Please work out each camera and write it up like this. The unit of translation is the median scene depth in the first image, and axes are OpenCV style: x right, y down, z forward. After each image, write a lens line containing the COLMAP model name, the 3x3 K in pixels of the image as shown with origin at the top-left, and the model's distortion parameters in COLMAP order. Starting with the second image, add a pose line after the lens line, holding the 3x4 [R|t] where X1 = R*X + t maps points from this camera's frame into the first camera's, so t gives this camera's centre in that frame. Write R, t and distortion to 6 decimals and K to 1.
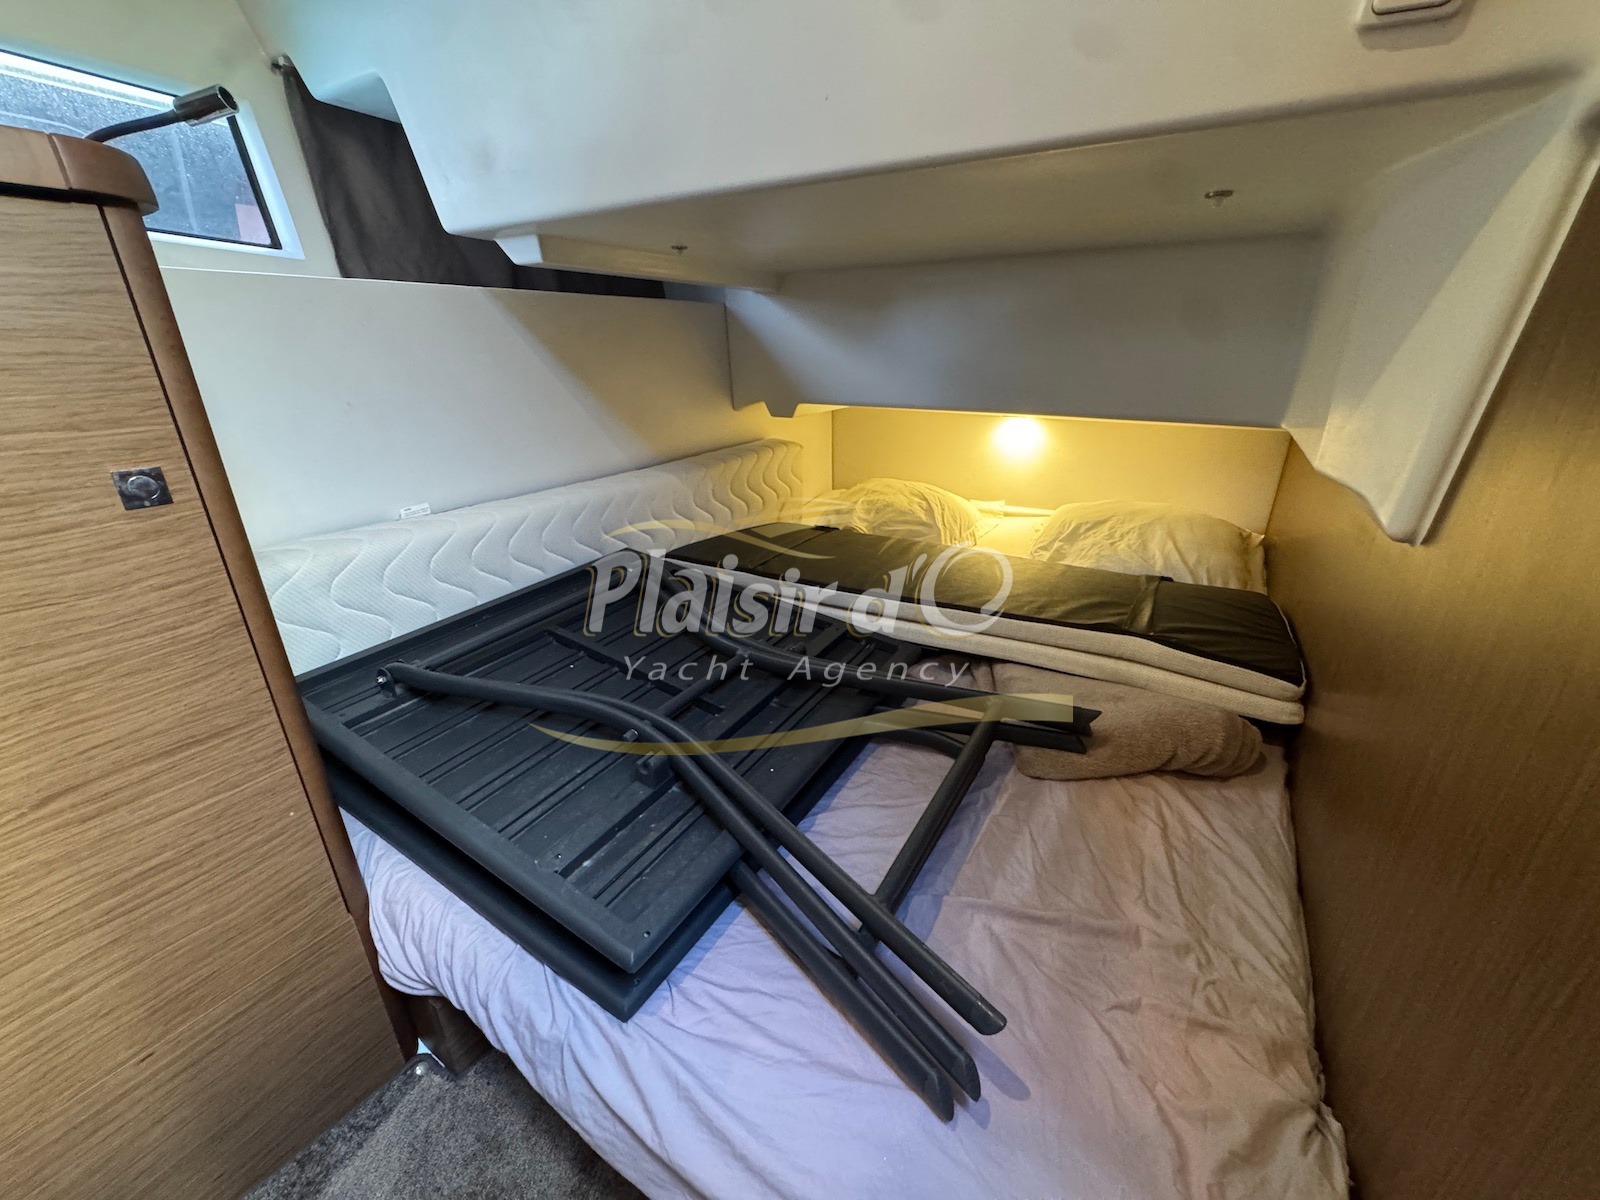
lens RADIAL K [[636.9, 0, 798.9], [0, 636.9, 599.6], [0, 0, 1]] dist [-0.000180, 0.000576]
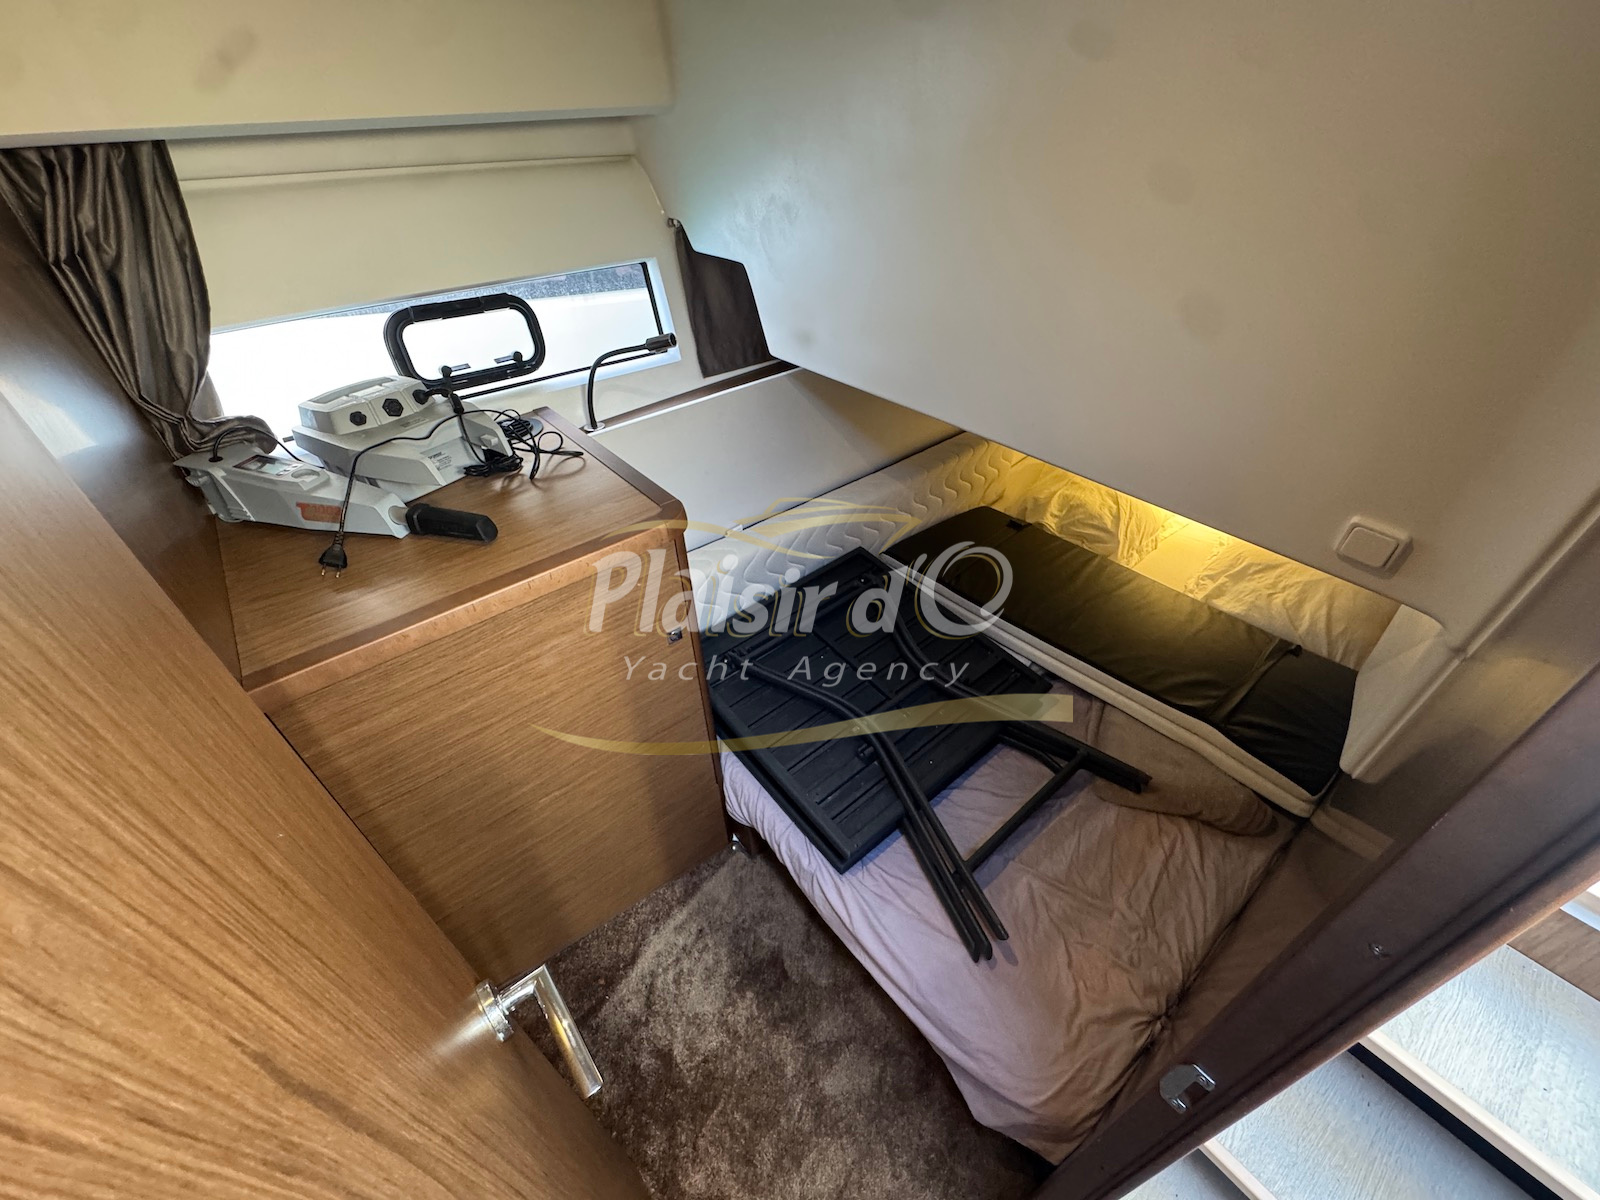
lens RADIAL K [[636.9, 0, 803.6], [0, 636.9, 595.1], [0, 0, 1]] dist [-0.000180, 0.000576]
pose [[0.944927, 0.182972, -0.271356, 0.018838], [-0.100654, 0.951407, 0.291022, -0.664848], [0.311419, -0.247681, 0.917427, -0.617012]]
